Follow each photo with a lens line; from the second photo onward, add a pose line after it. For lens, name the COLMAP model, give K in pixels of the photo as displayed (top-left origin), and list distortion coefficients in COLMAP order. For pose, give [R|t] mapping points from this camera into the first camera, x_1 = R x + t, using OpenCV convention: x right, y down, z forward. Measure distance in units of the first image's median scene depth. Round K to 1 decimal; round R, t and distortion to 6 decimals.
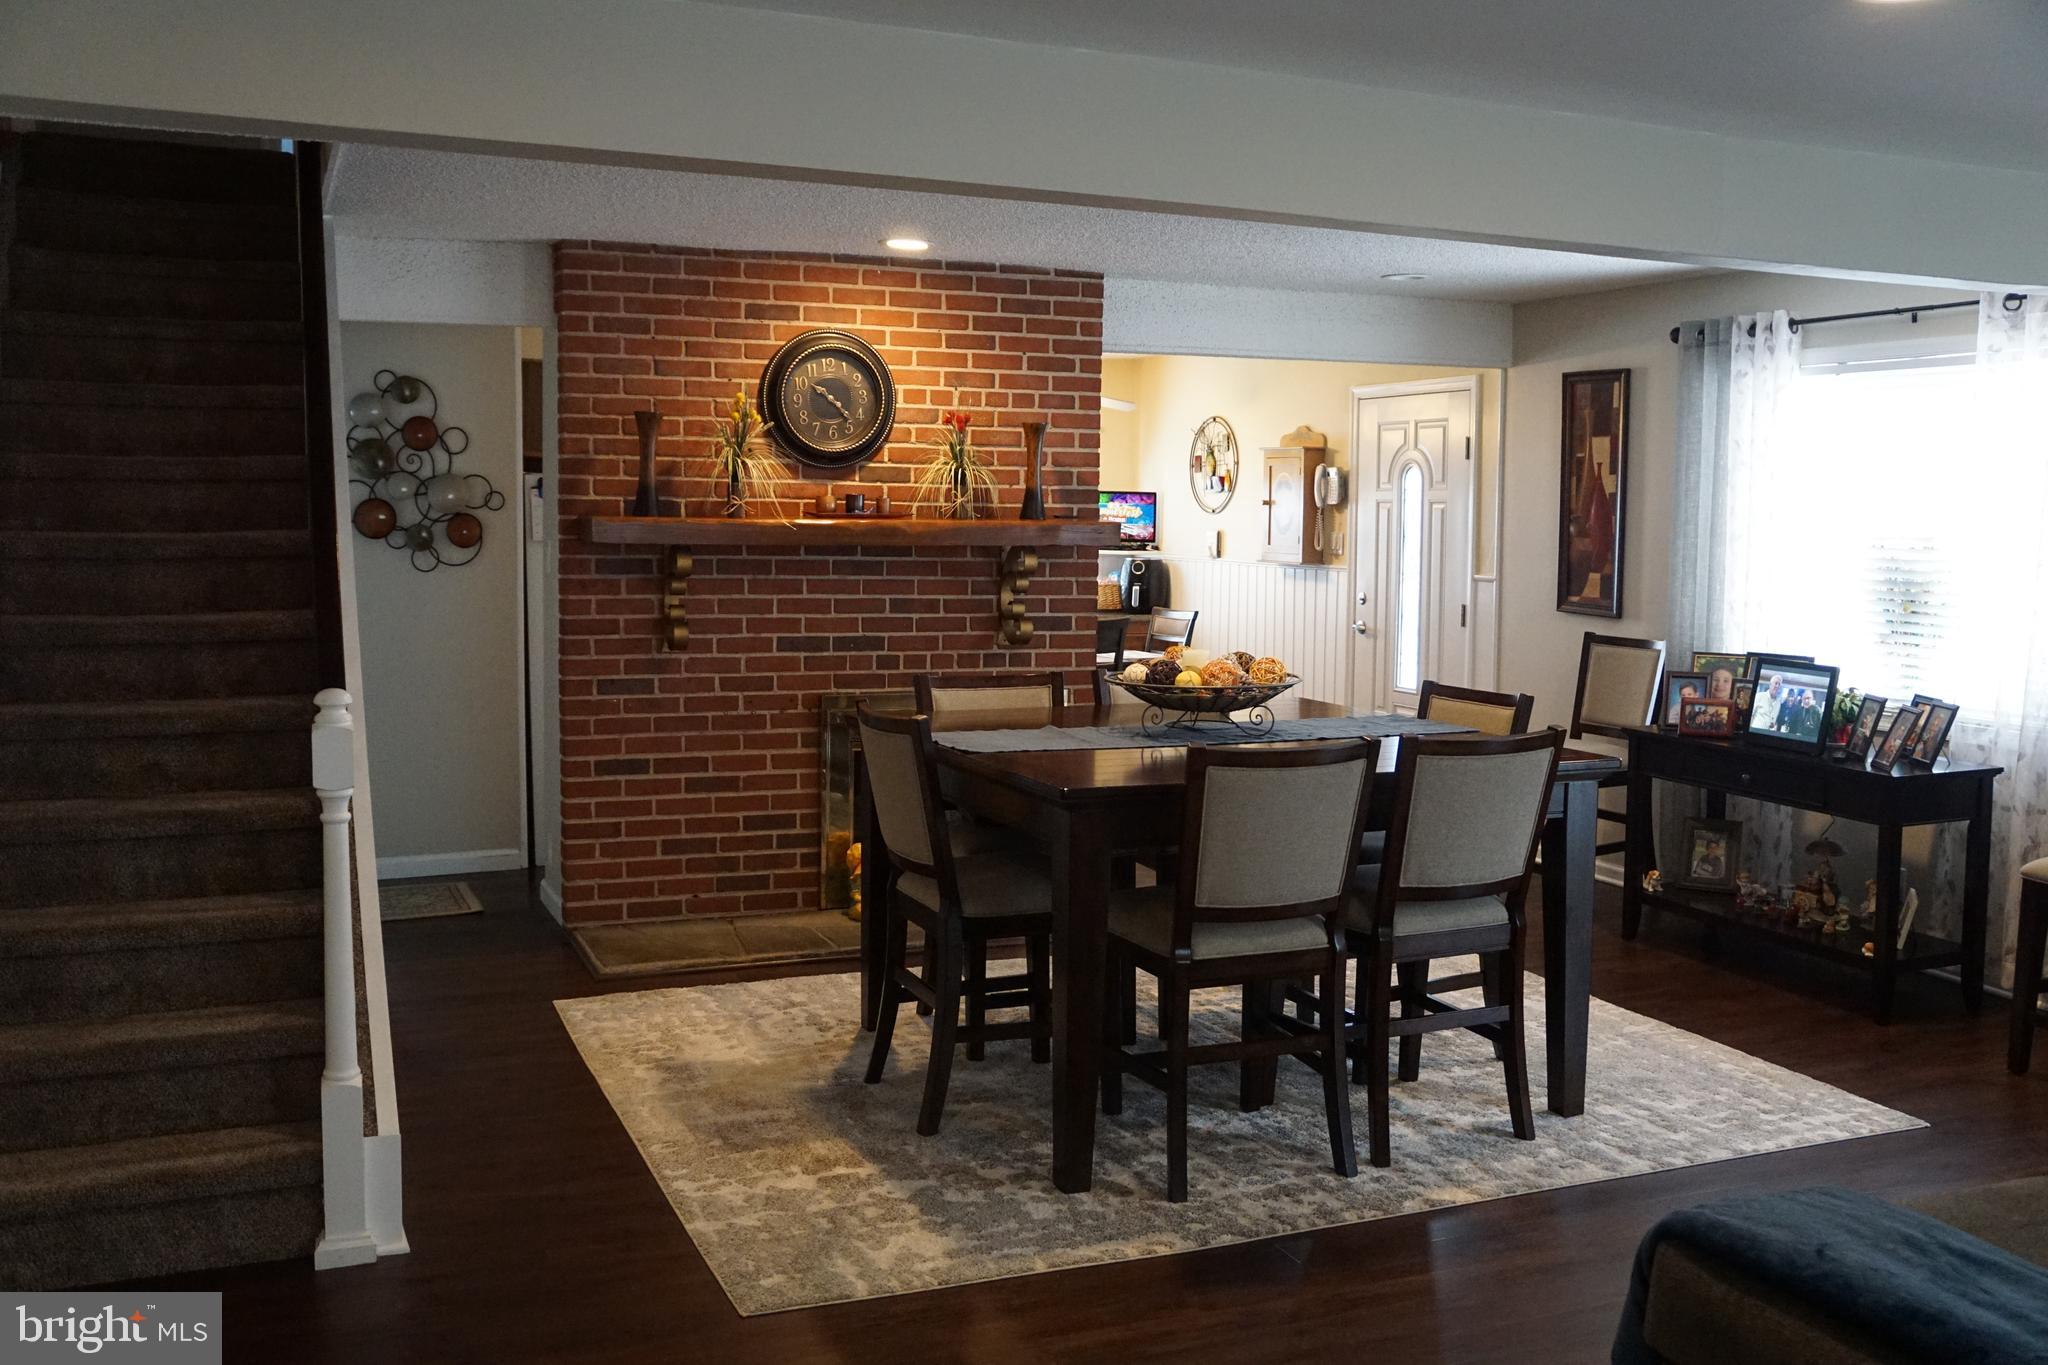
lens RADIAL K [[1867.0, 0, 1025.6], [0, 1867.0, 673.4], [0, 0, 1]] dist [-0.129410, 0.181091]
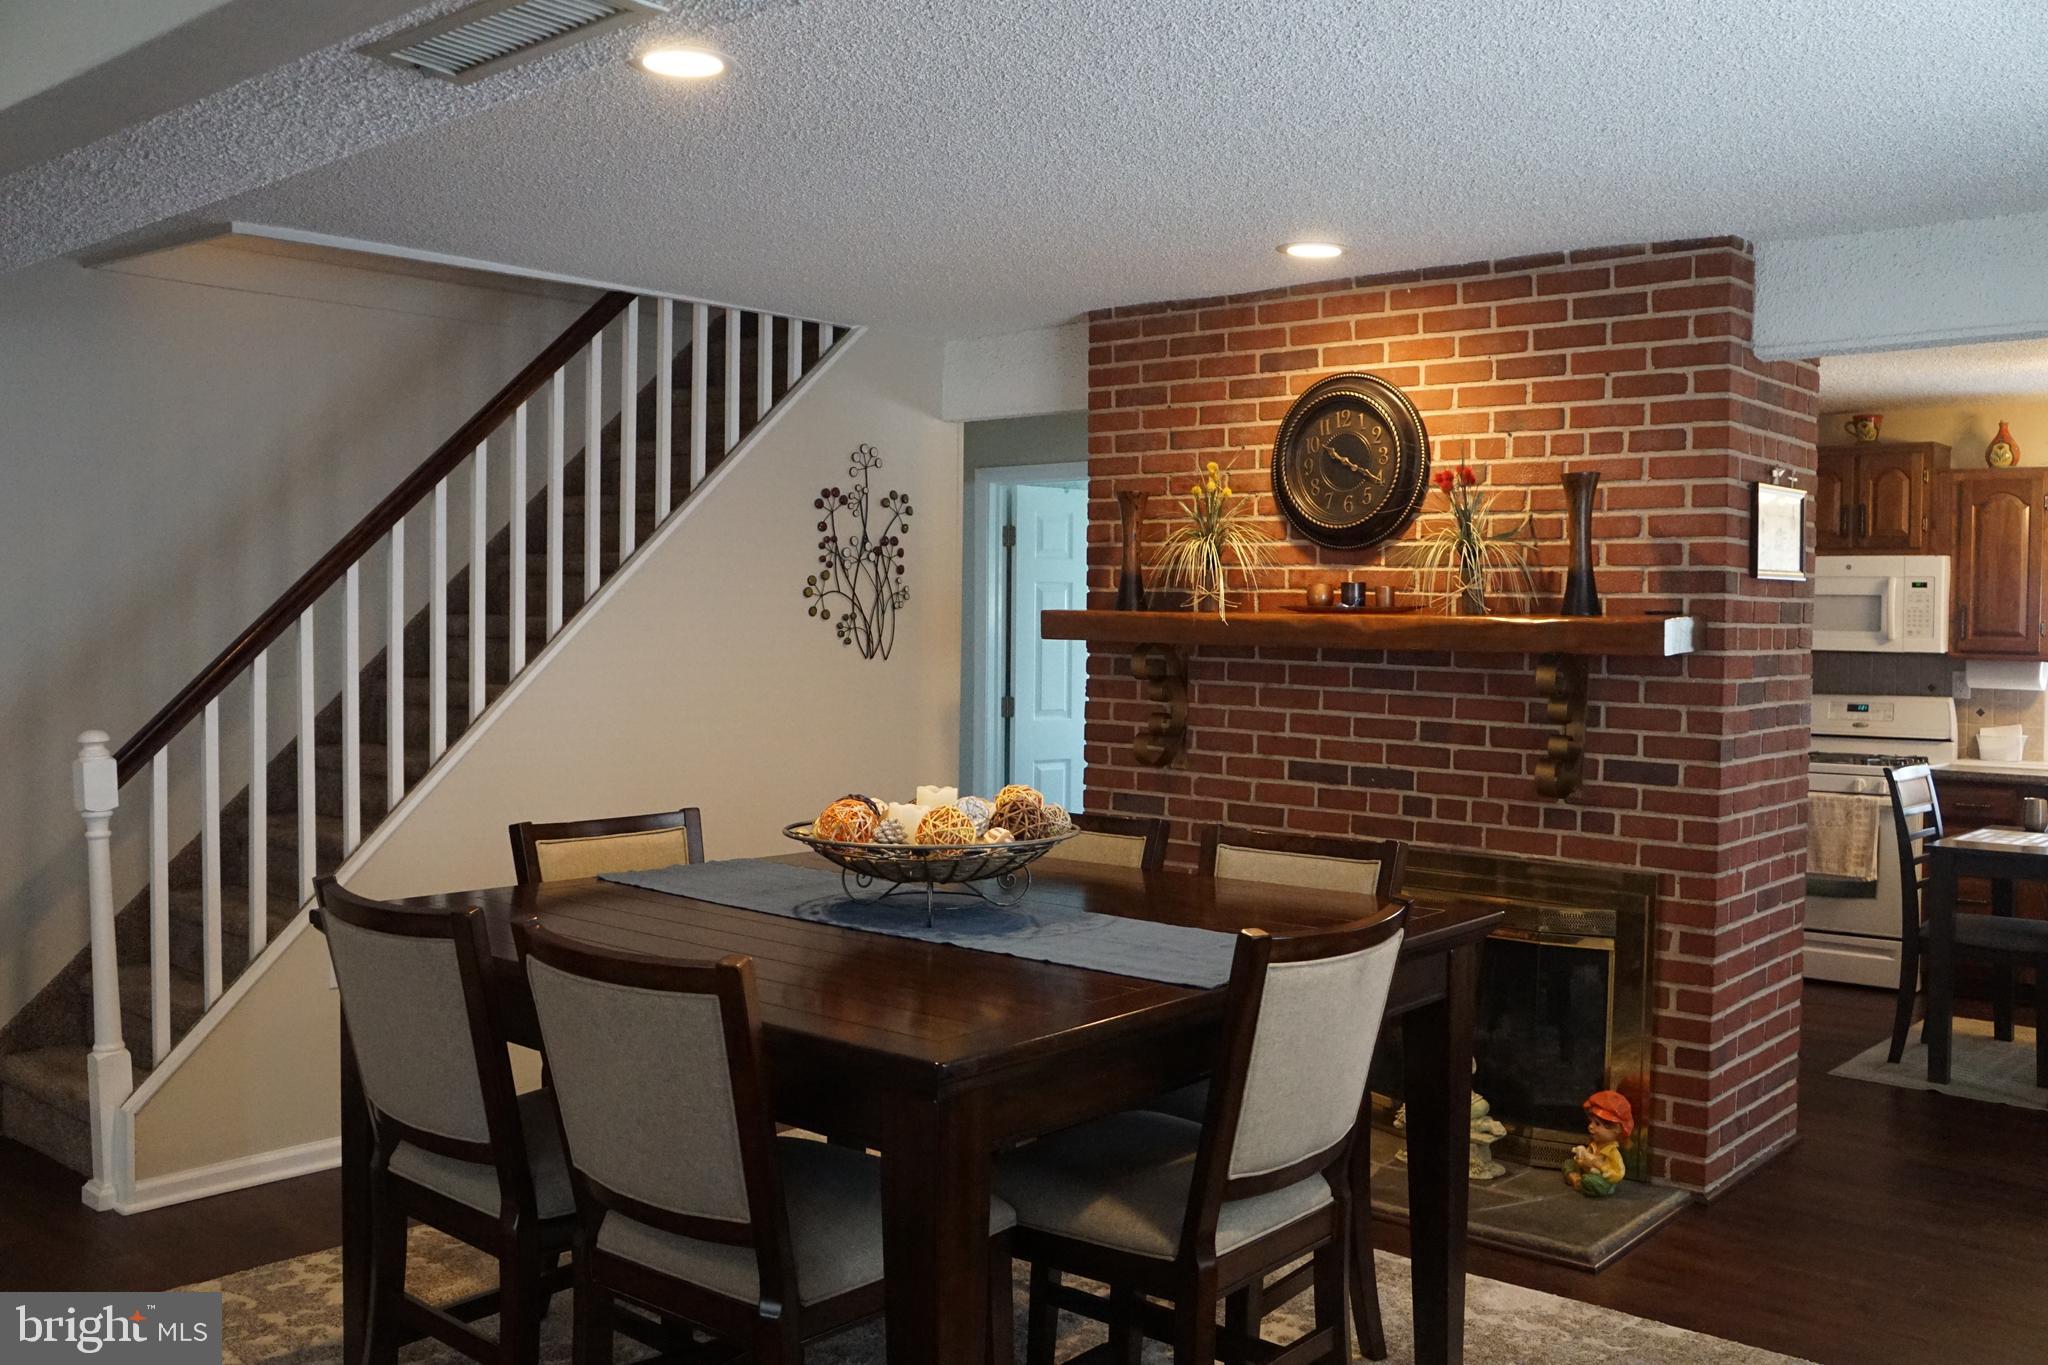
lens RADIAL K [[1799.4, 0, 1028.8], [0, 1799.4, 669.5], [0, 0, 1]] dist [-0.145946, 0.165732]
pose [[0.444857, 0.020232, -0.895373, 0.514488], [-0.088102, 0.995884, -0.021270, -0.032846], [0.891258, 0.088346, 0.444809, 0.557501]]
